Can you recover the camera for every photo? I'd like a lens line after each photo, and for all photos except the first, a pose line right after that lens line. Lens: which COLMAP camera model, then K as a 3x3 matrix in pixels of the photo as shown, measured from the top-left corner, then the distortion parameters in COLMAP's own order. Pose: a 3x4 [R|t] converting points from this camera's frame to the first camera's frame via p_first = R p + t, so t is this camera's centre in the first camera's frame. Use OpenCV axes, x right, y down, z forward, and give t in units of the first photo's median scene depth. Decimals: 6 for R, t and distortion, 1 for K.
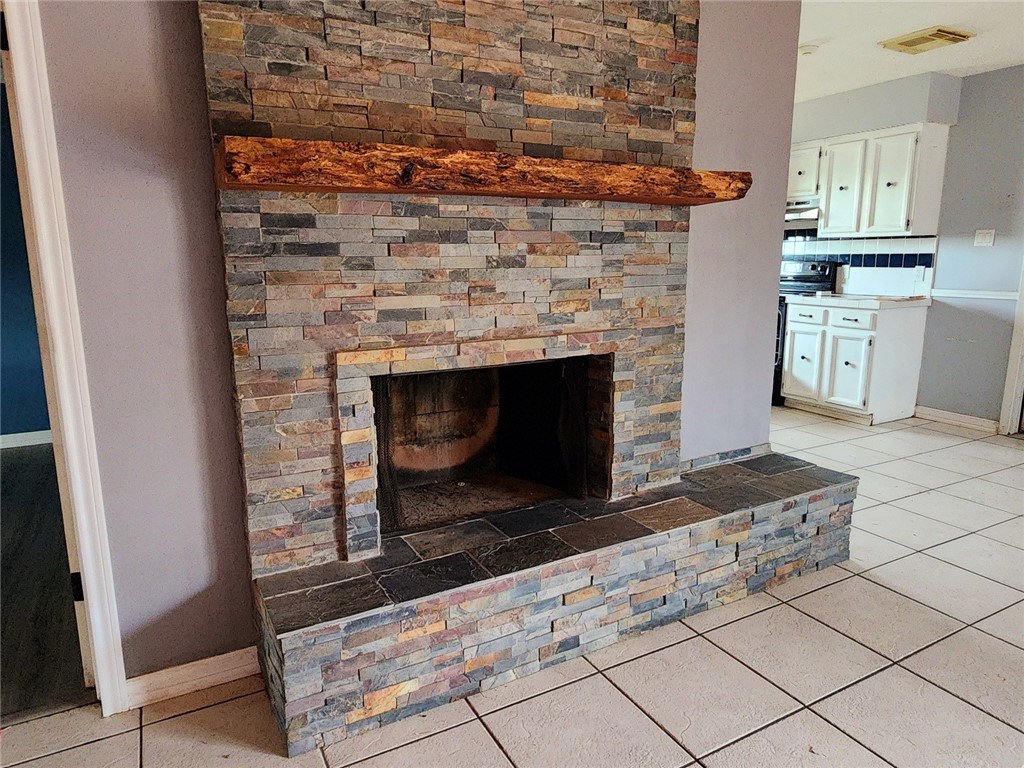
lens RADIAL K [[670.1, 0, 512.0], [0, 670.1, 384.0], [0, 0, 1]] dist [0.003438, 0.000987]
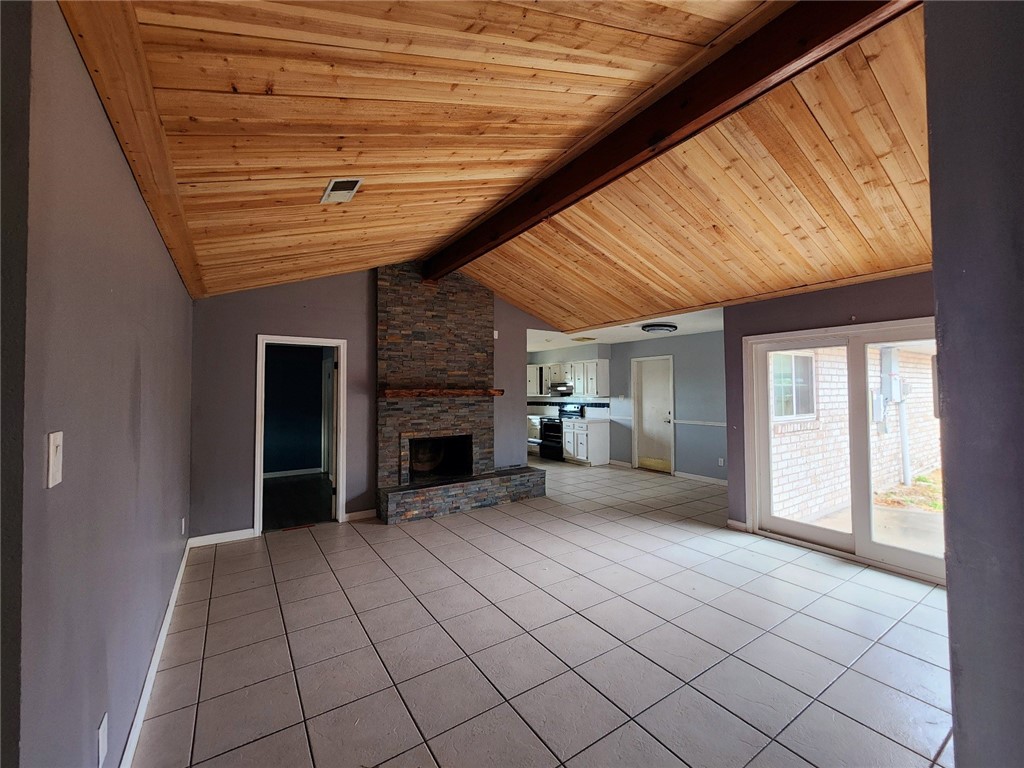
lens RADIAL K [[420.6, 0, 512.0], [0, 420.6, 384.0], [0, 0, 1]] dist [-0.001297, 0.000112]
pose [[0.996589, 0.003374, 0.082450, 0.199510], [0.013848, 0.978154, -0.207418, 0.193448], [-0.081349, 0.207852, 0.974772, -1.570904]]
